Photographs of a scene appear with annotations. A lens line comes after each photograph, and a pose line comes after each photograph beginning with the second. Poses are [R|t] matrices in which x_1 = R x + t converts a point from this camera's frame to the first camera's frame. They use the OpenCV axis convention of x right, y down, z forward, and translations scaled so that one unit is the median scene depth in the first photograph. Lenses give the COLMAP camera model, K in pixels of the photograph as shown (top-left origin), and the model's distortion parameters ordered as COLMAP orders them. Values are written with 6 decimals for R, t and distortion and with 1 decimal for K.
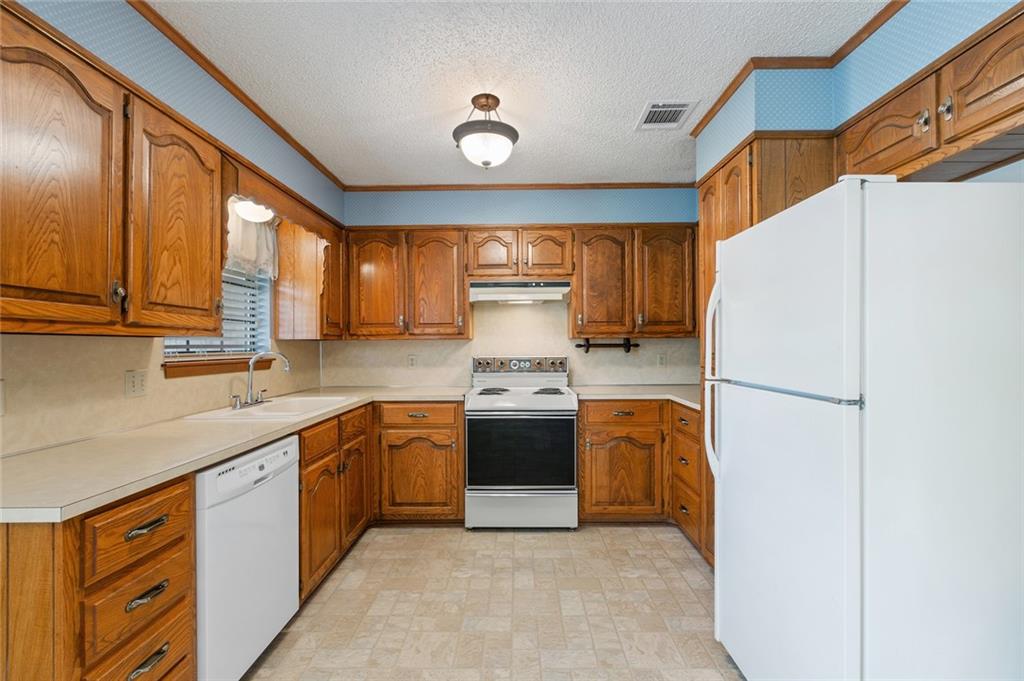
lens RADIAL K [[455.7, 0, 516.2], [0, 455.7, 341.3], [0, 0, 1]] dist [-0.010121, 0.002078]
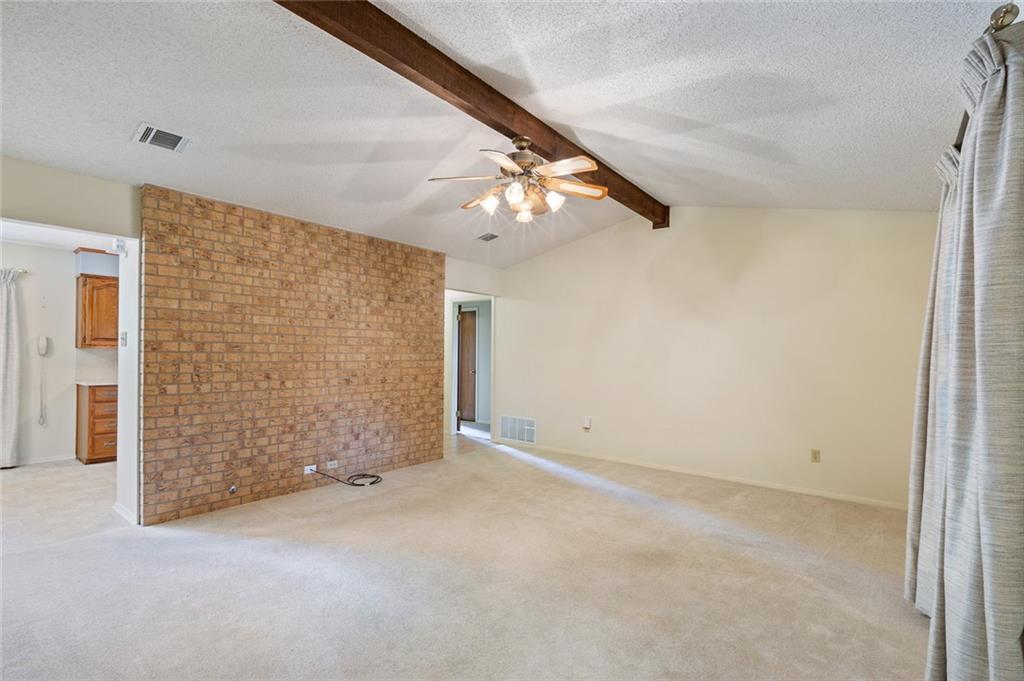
lens RADIAL K [[455.7, 0, 508.9], [0, 455.7, 345.6], [0, 0, 1]] dist [-0.010121, 0.002078]
pose [[0.786846, -0.005383, -0.617126, 1.844374], [0.001040, 0.999972, -0.007396, -0.002235], [0.617148, 0.005178, 0.786830, -0.022281]]
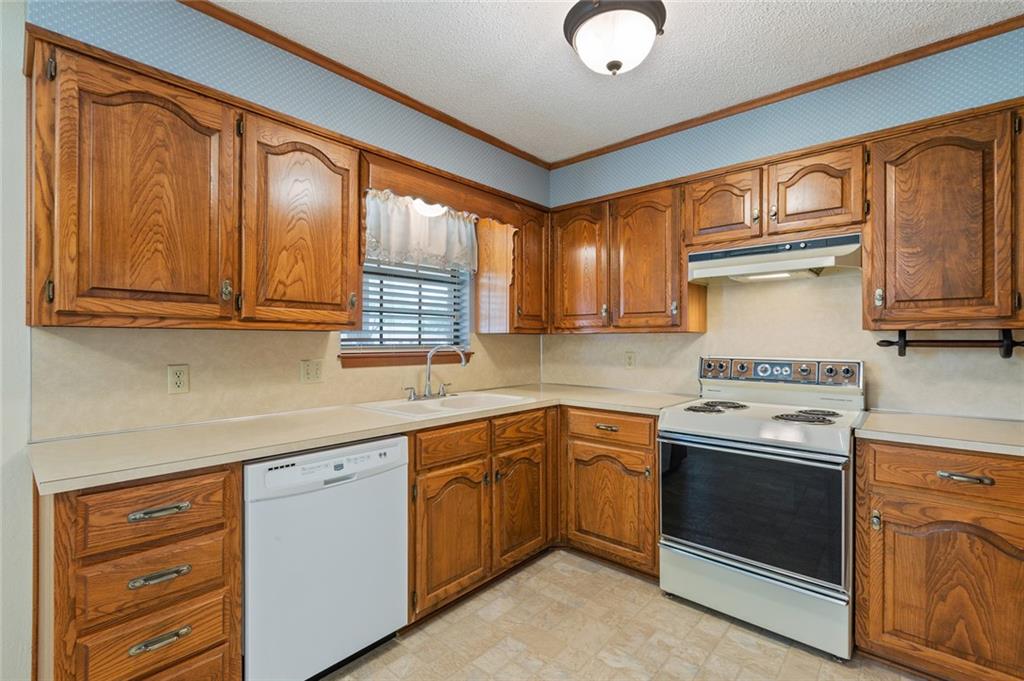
lens RADIAL K [[455.7, 0, 513.5], [0, 455.7, 339.5], [0, 0, 1]] dist [-0.010121, 0.002078]
pose [[0.751881, 0.006486, -0.659267, 0.188092], [-0.001155, 0.999963, 0.008521, 0.000964], [0.659298, -0.005646, 0.751861, 0.291956]]
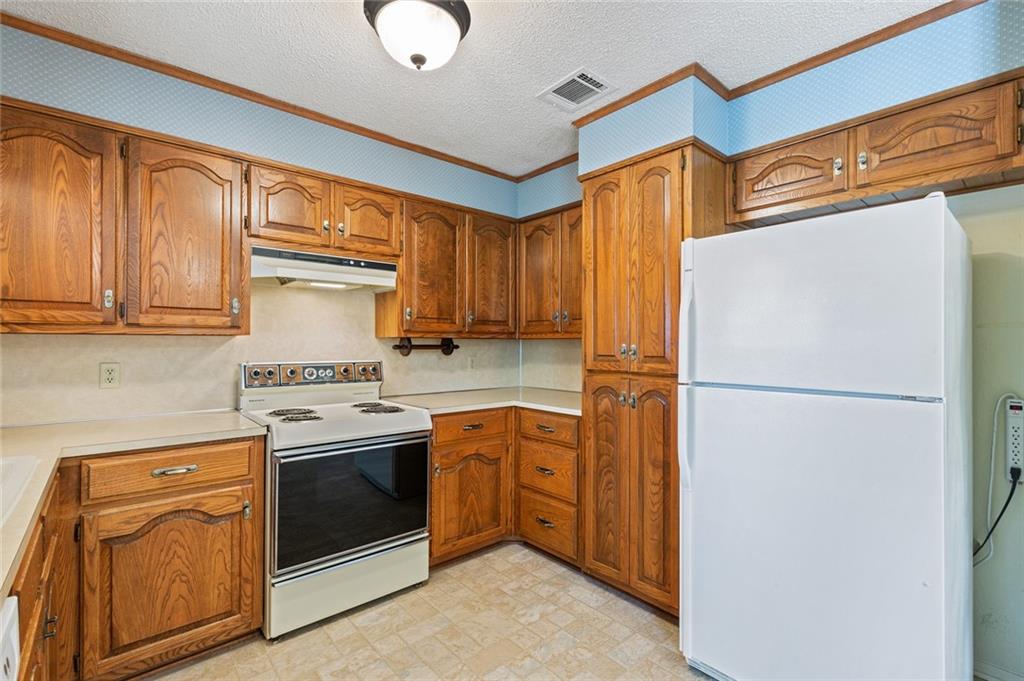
lens RADIAL K [[455.7, 0, 515.1], [0, 455.7, 342.5], [0, 0, 1]] dist [-0.010121, 0.002078]
pose [[0.748323, 0.010284, 0.663255, -0.271734], [-0.010440, 0.999939, -0.003726, 0.003455], [-0.663252, -0.004136, 0.748384, 0.312409]]
